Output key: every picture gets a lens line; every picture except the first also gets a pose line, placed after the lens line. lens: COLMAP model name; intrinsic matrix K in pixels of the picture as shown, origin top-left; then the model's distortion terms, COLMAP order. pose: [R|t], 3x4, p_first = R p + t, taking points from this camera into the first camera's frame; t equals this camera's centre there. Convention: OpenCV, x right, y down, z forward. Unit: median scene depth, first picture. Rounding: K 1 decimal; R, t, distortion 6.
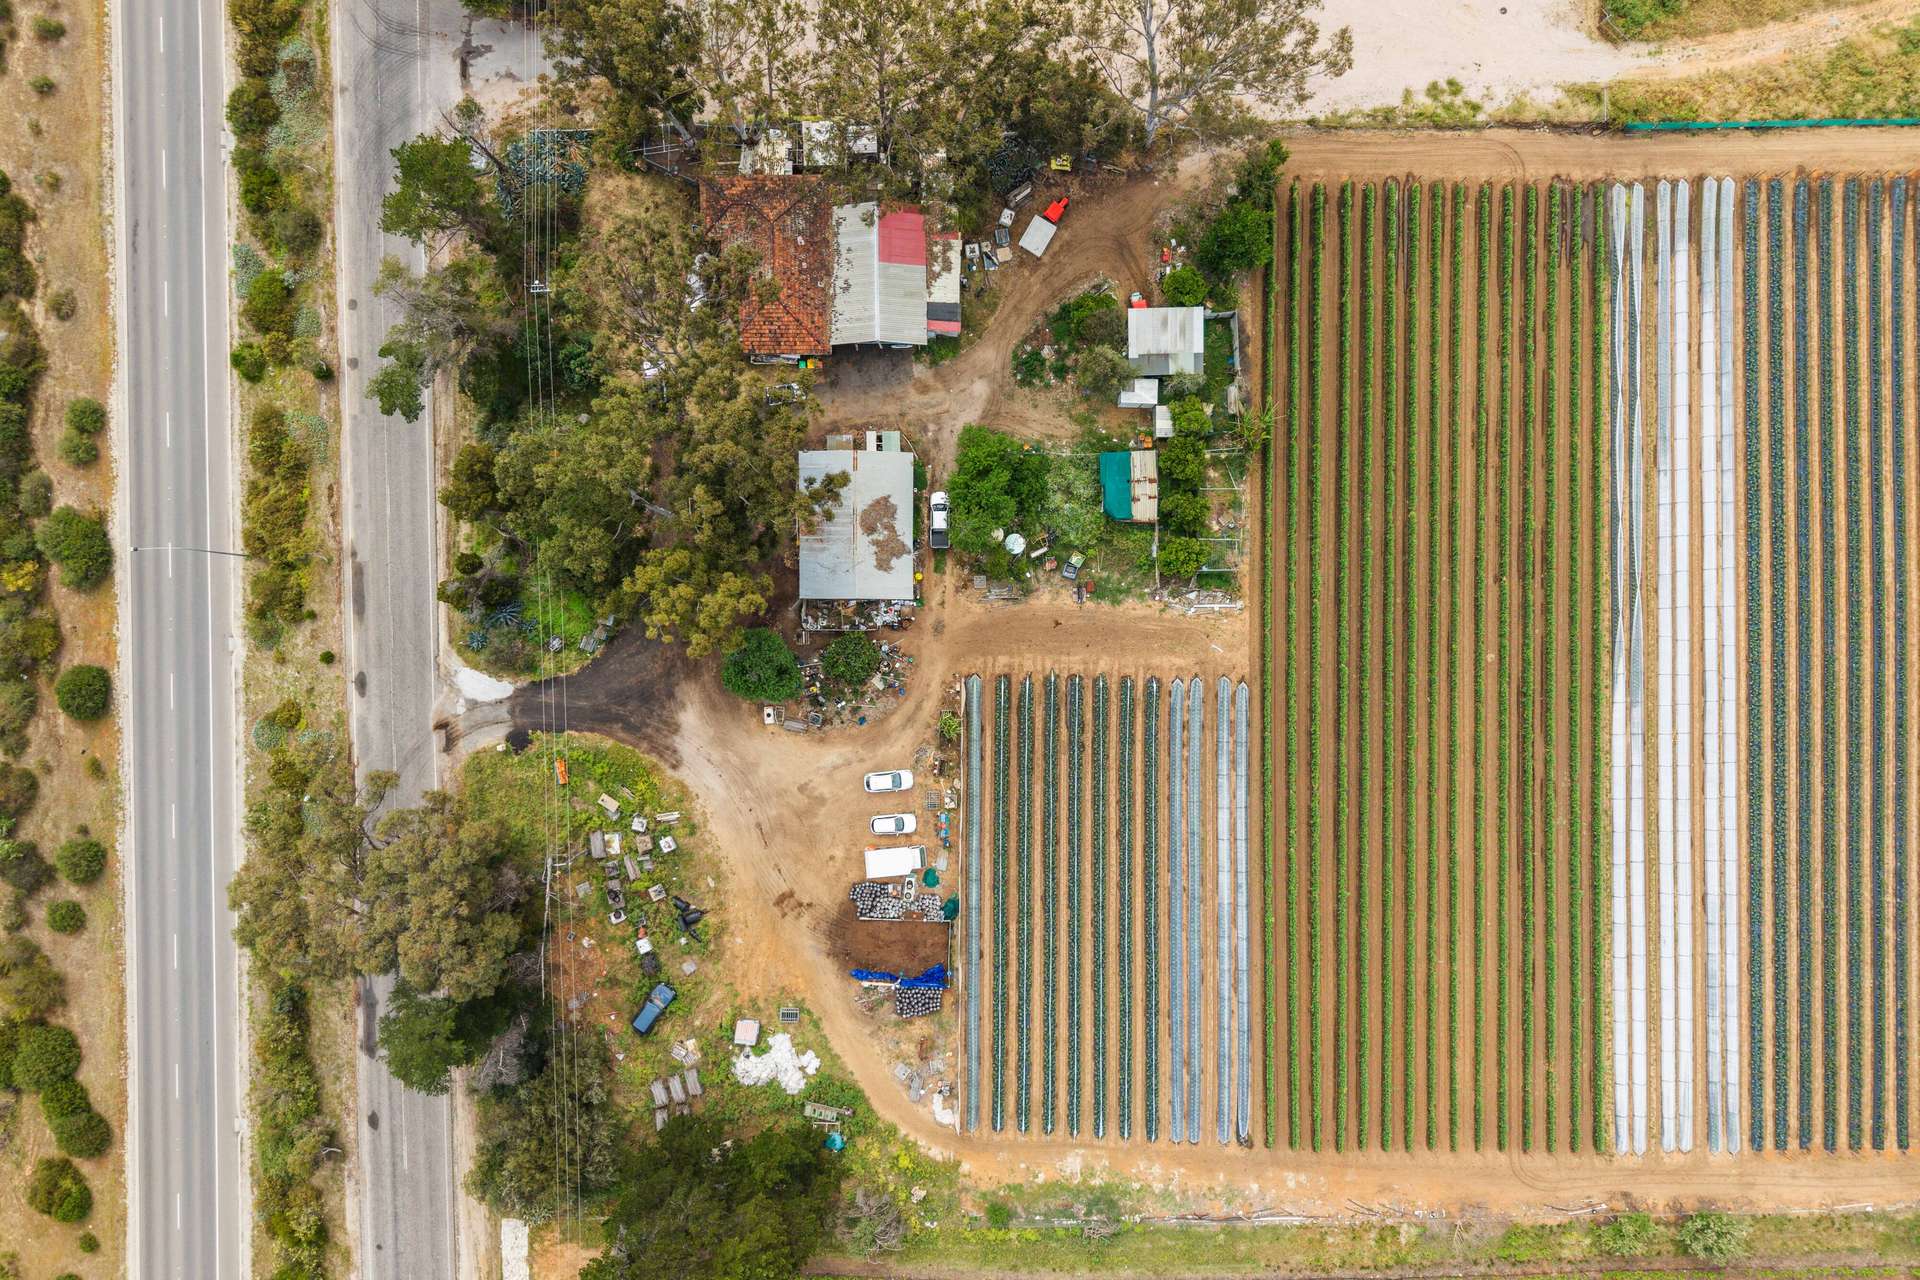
lens RADIAL K [[1289.6, 0, 964.0], [0, 1289.6, 640.7], [0, 0, 1]] dist [0.040669, -0.061829]
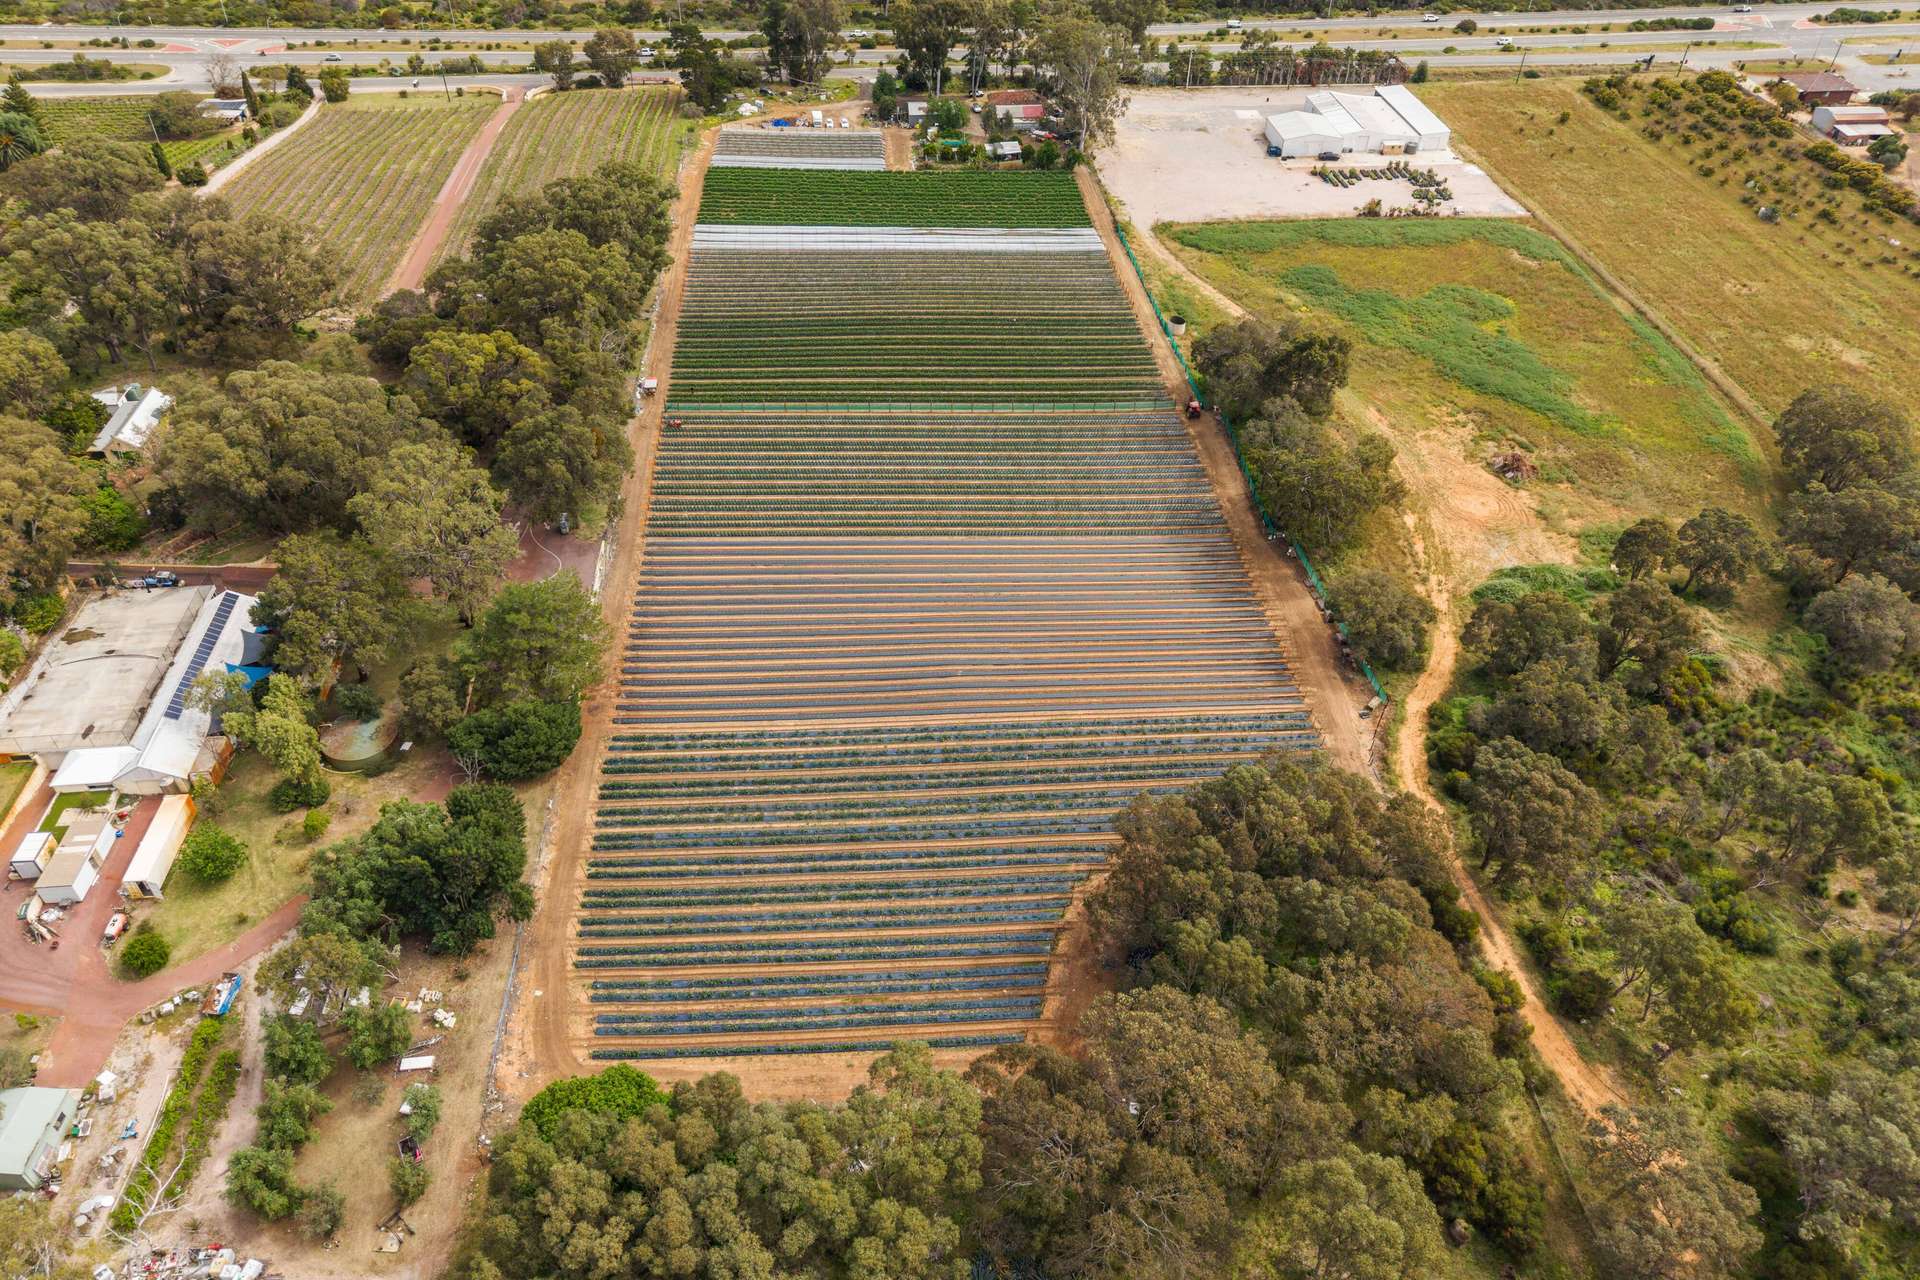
lens RADIAL K [[1288.9, 0, 962.4], [0, 1288.9, 630.3], [0, 0, 1]] dist [0.012351, -0.010374]
pose [[0.083707, 0.638577, -0.764992, 2.861468], [-0.996190, 0.034792, -0.079963, 0.118611], [-0.024447, 0.768771, 0.639057, 0.032479]]
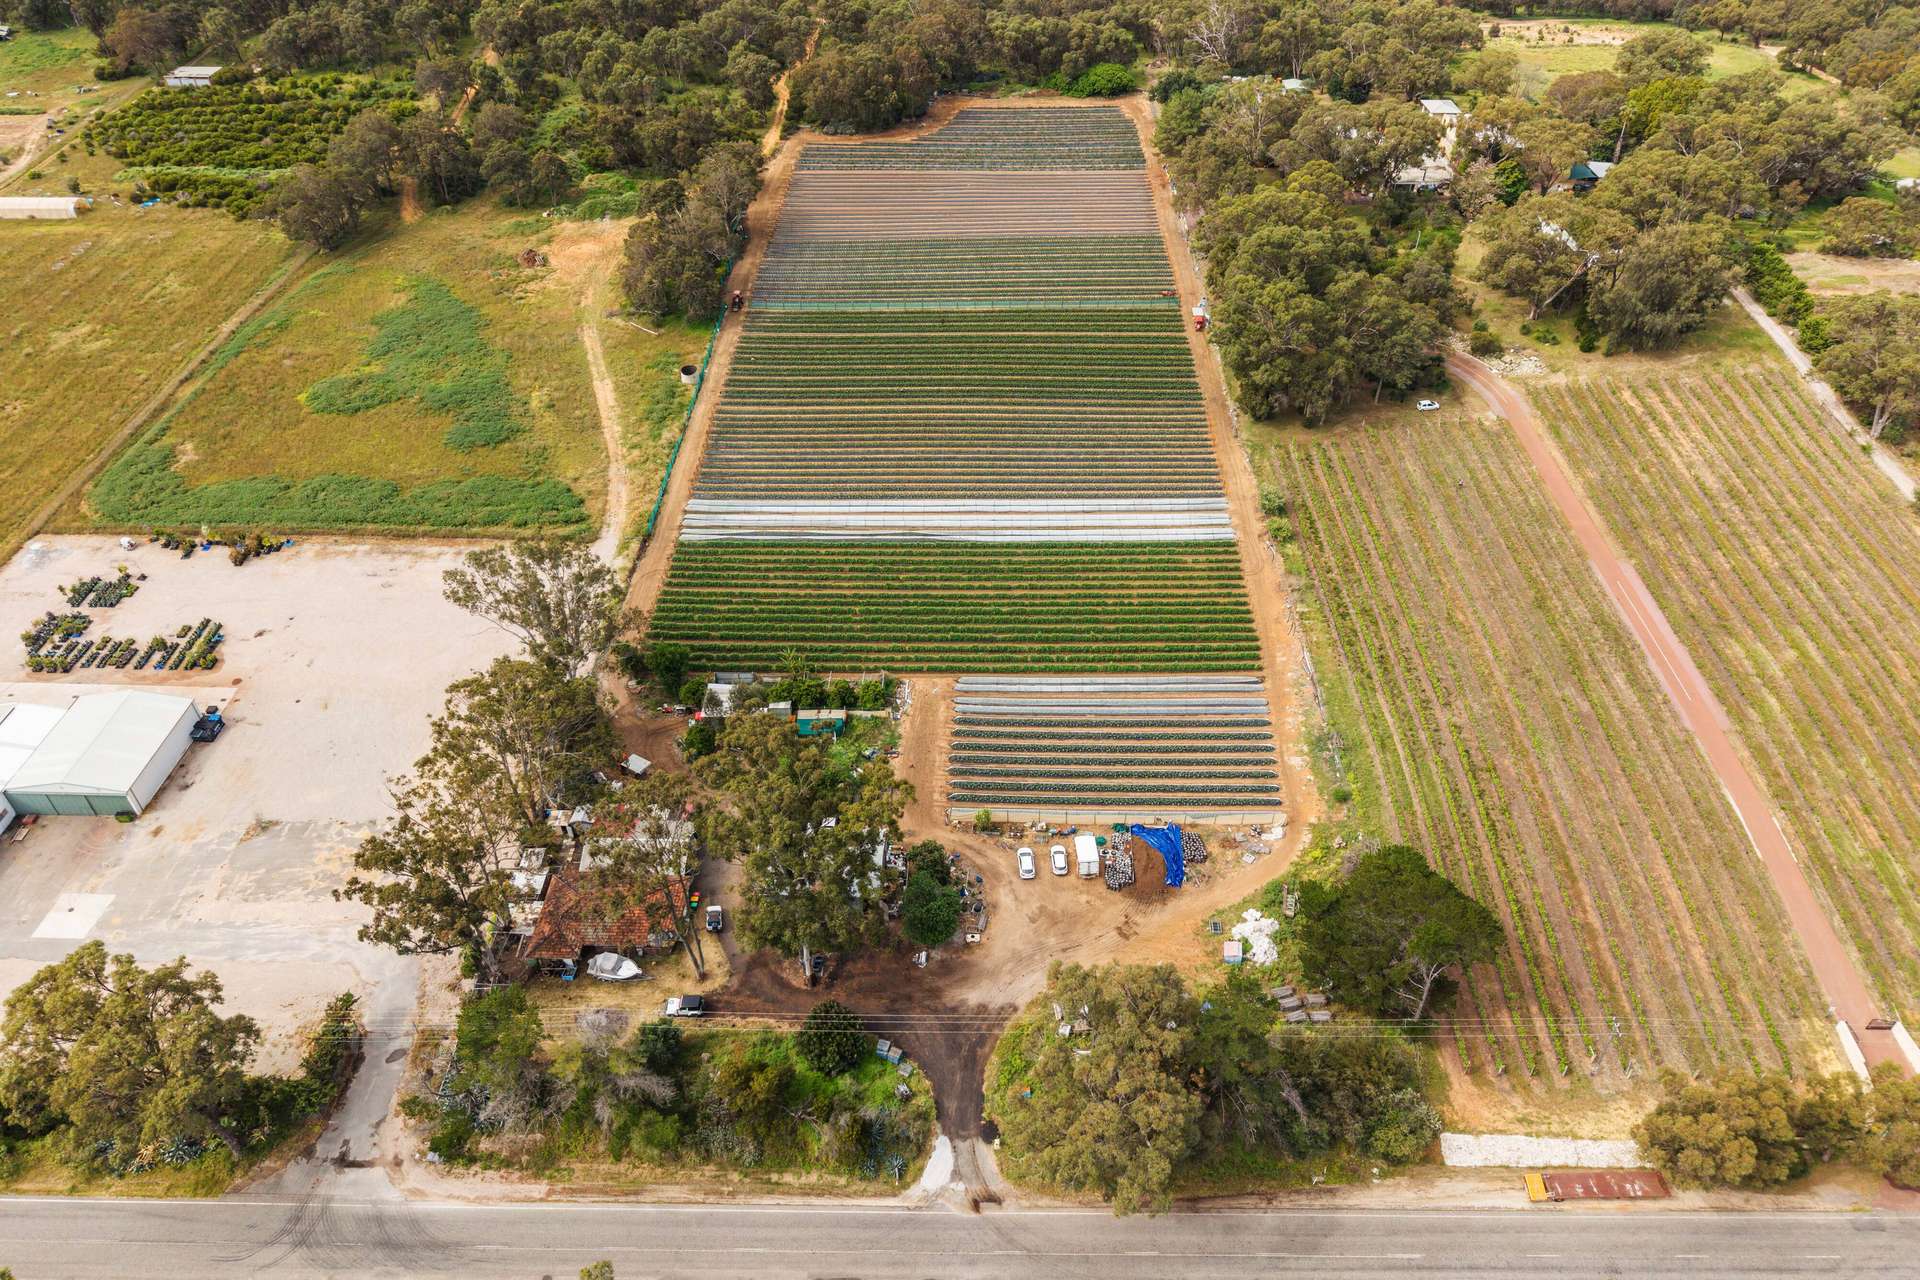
lens RADIAL K [[1288.9, 0, 962.4], [0, 1288.9, 630.3], [0, 0, 1]] dist [0.012351, -0.010374]
pose [[0.028830, -0.636725, 0.770552, -0.909957], [0.999542, 0.011253, -0.028099, 0.079314], [0.009220, 0.771009, 0.636758, -0.003512]]
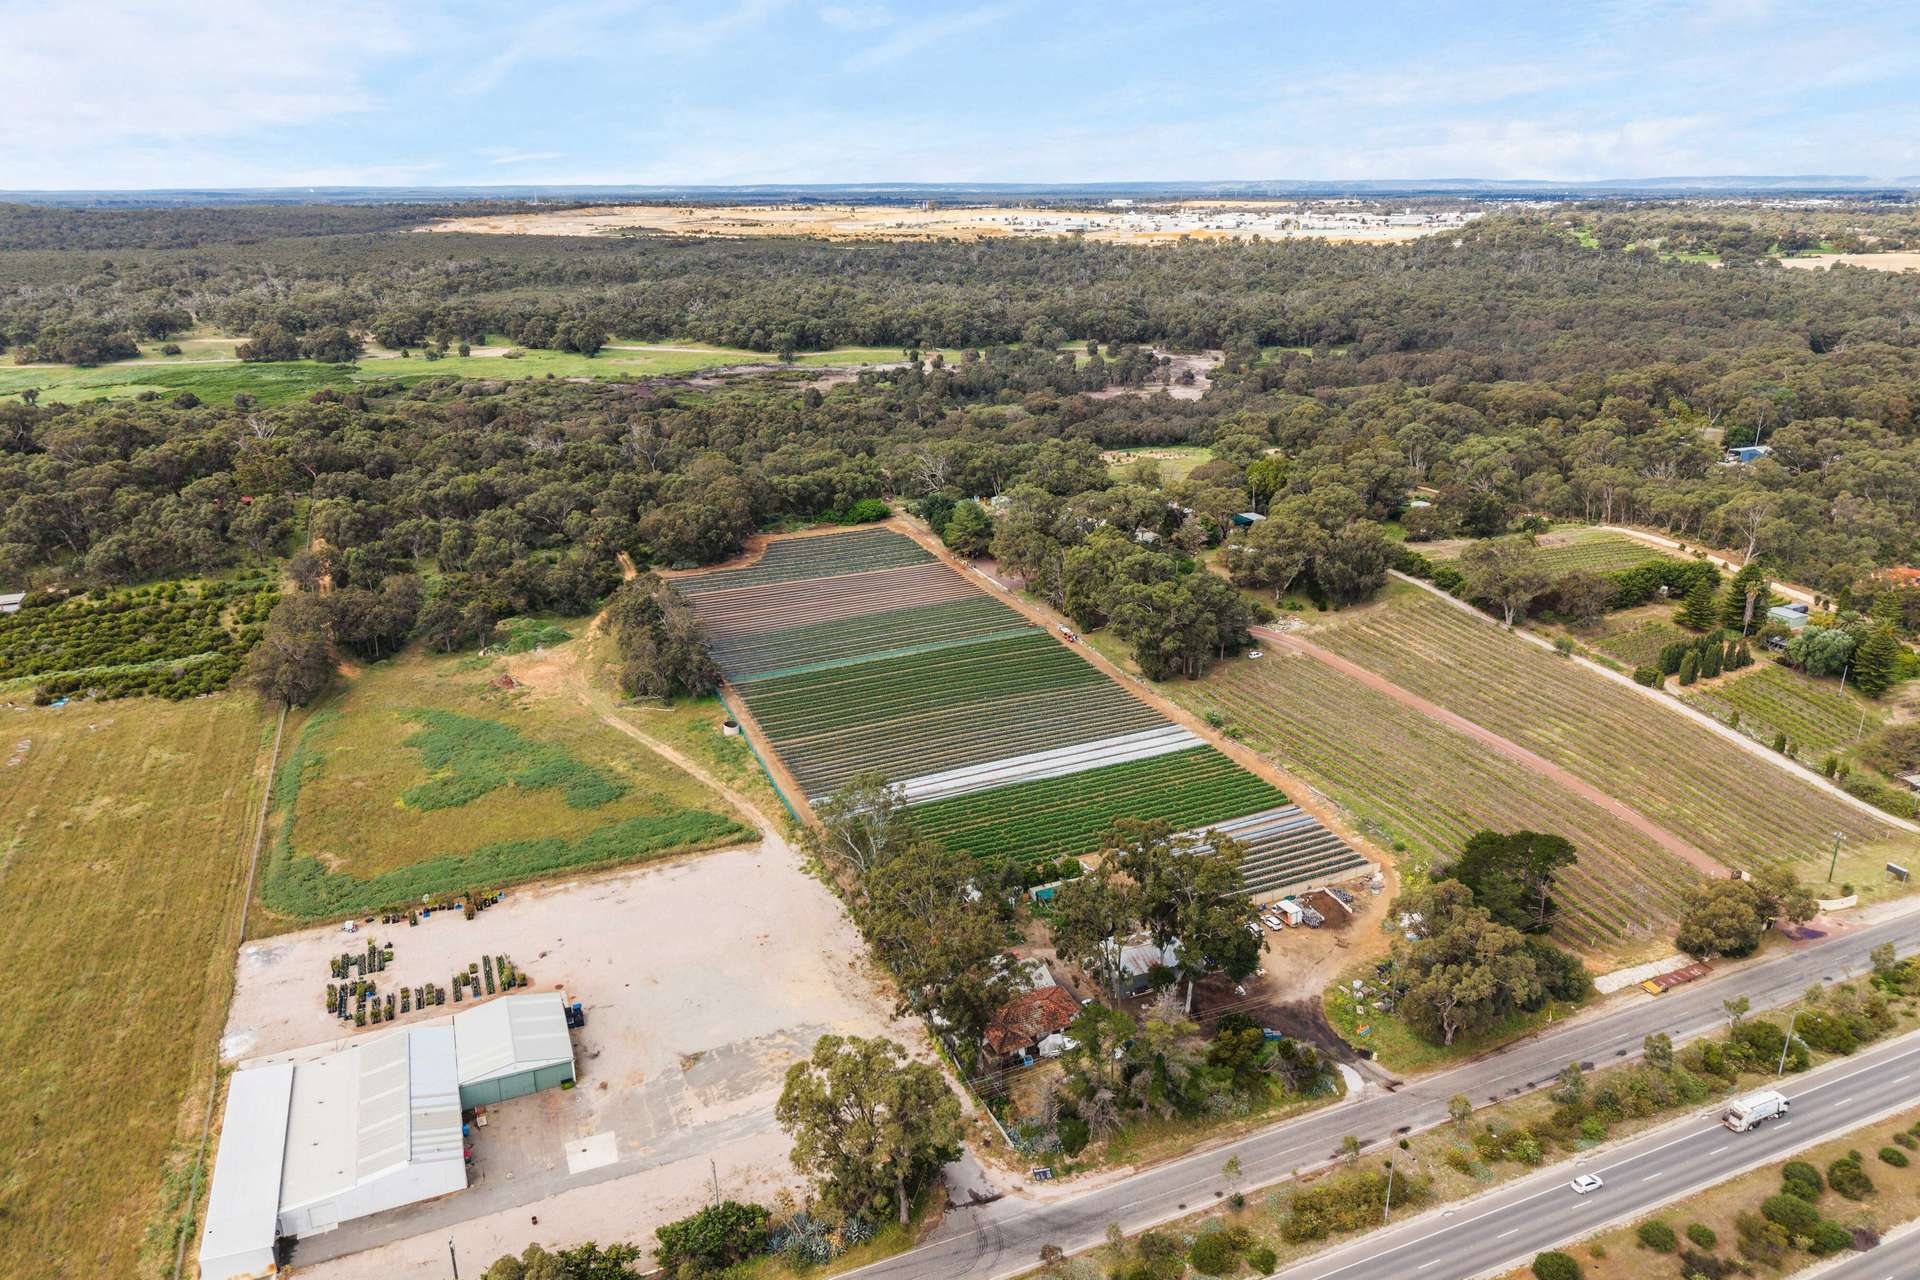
lens RADIAL K [[1289.6, 0, 964.0], [0, 1289.6, 640.7], [0, 0, 1]] dist [0.040669, -0.061829]
pose [[-0.380564, -0.310466, 0.871081, -1.389940], [0.924649, -0.141986, 0.353361, -0.870167], [0.013974, 0.939921, 0.341106, -0.023383]]
